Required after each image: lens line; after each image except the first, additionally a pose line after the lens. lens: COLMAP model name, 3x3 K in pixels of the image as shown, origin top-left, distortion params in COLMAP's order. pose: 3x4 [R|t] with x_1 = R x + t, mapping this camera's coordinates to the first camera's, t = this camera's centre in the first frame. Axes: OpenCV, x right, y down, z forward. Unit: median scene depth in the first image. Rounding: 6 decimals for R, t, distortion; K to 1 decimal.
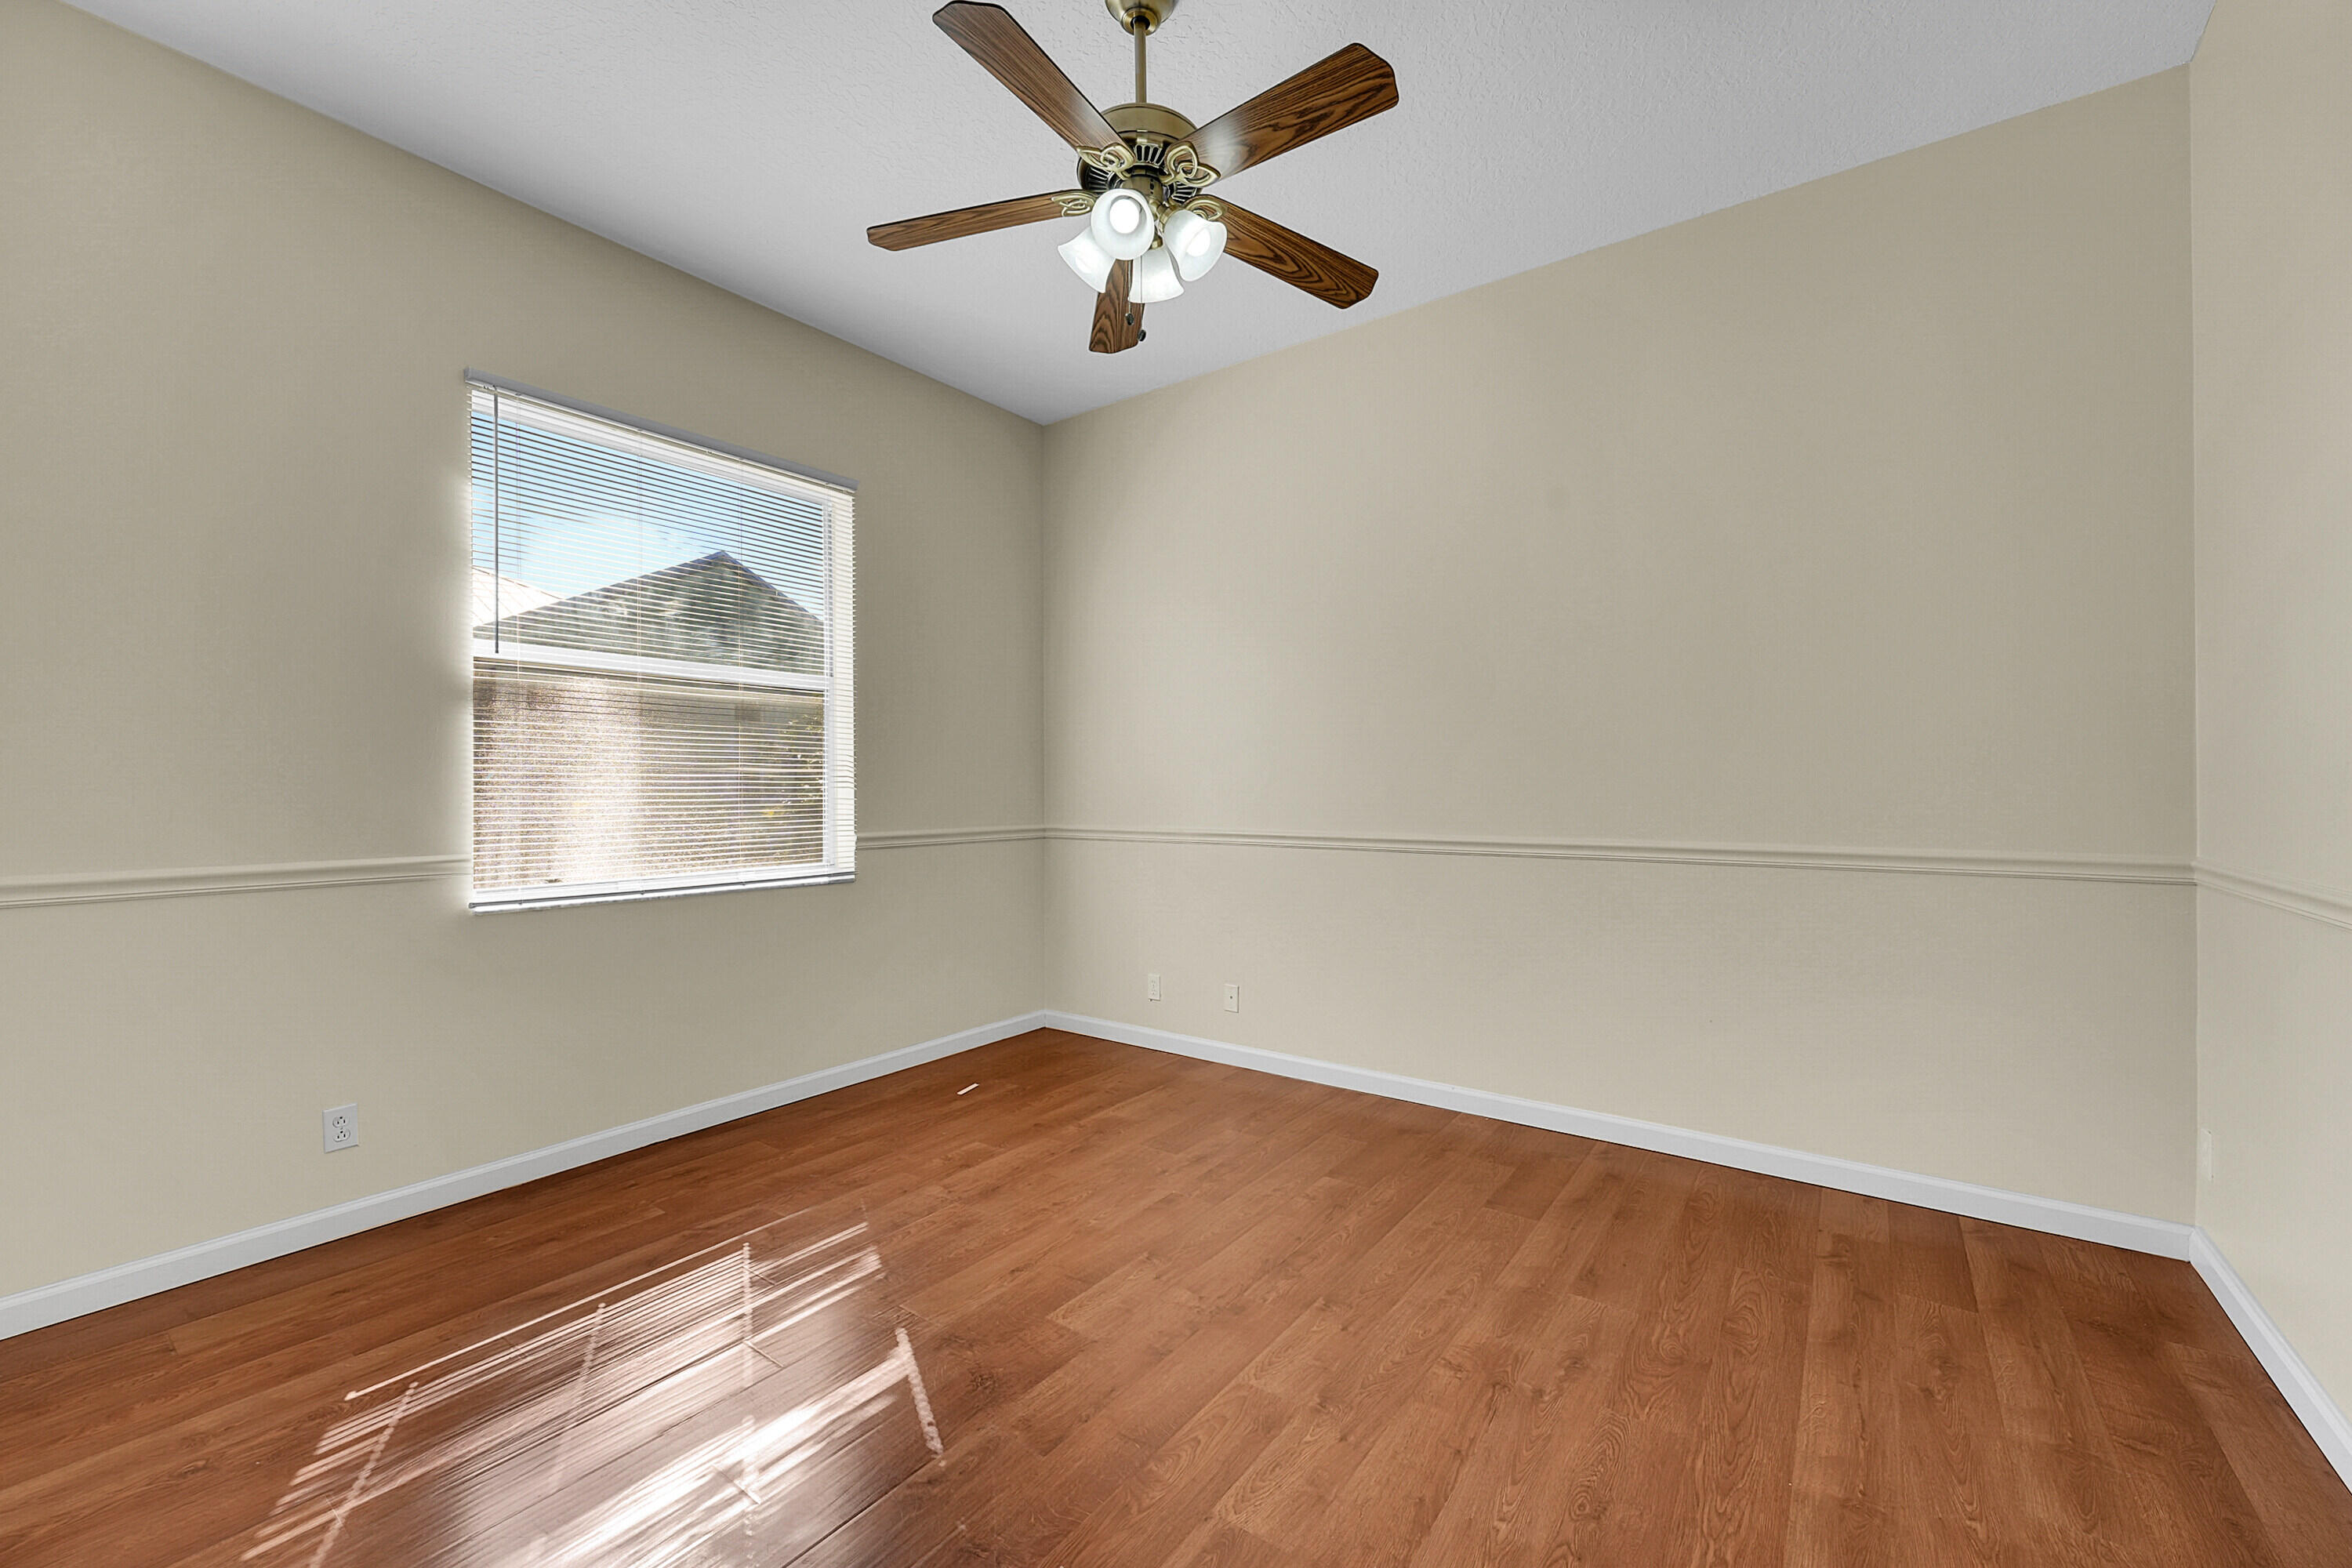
lens RADIAL K [[940.1, 0, 1184.8], [0, 940.1, 783.1], [0, 0, 1]] dist [-0.000247, 0.000118]
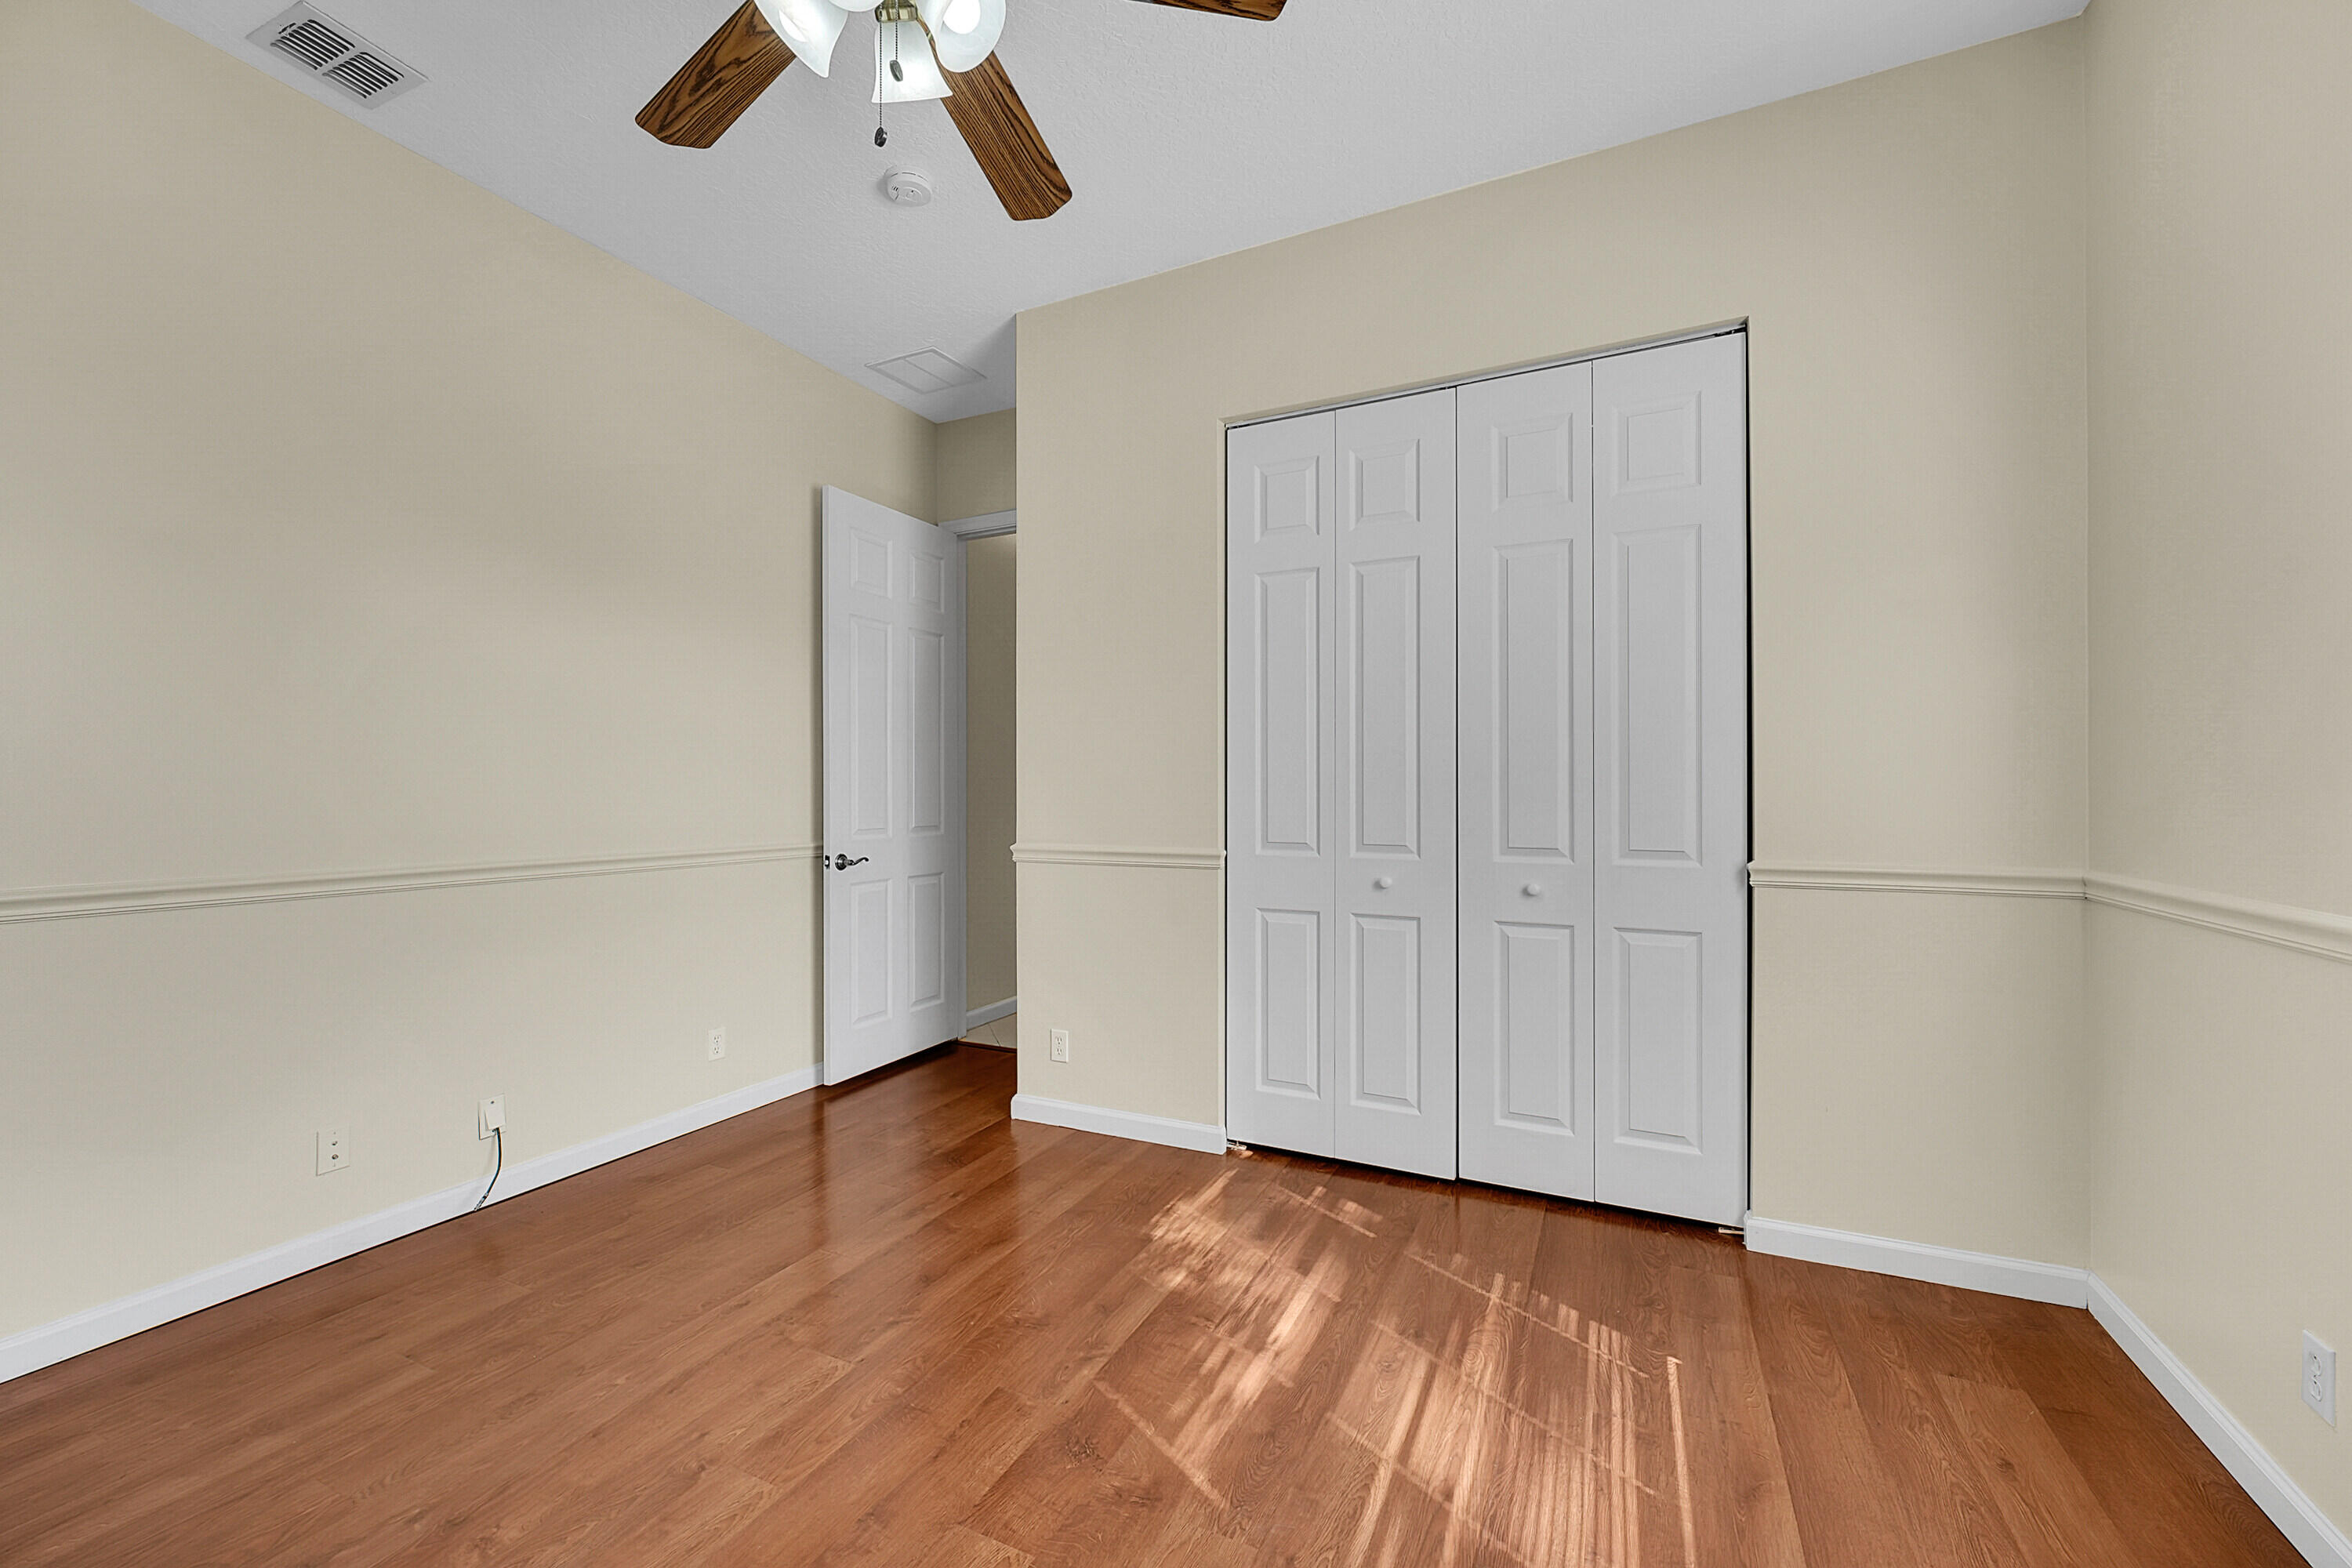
lens RADIAL K [[940.1, 0, 1184.8], [0, 940.1, 783.1], [0, 0, 1]] dist [-0.000247, 0.000118]
pose [[-0.984062, 0.008245, -0.177633, -0.160760], [0.009845, 0.999919, -0.008126, 0.002573], [0.177551, -0.009745, -0.984063, 1.987760]]
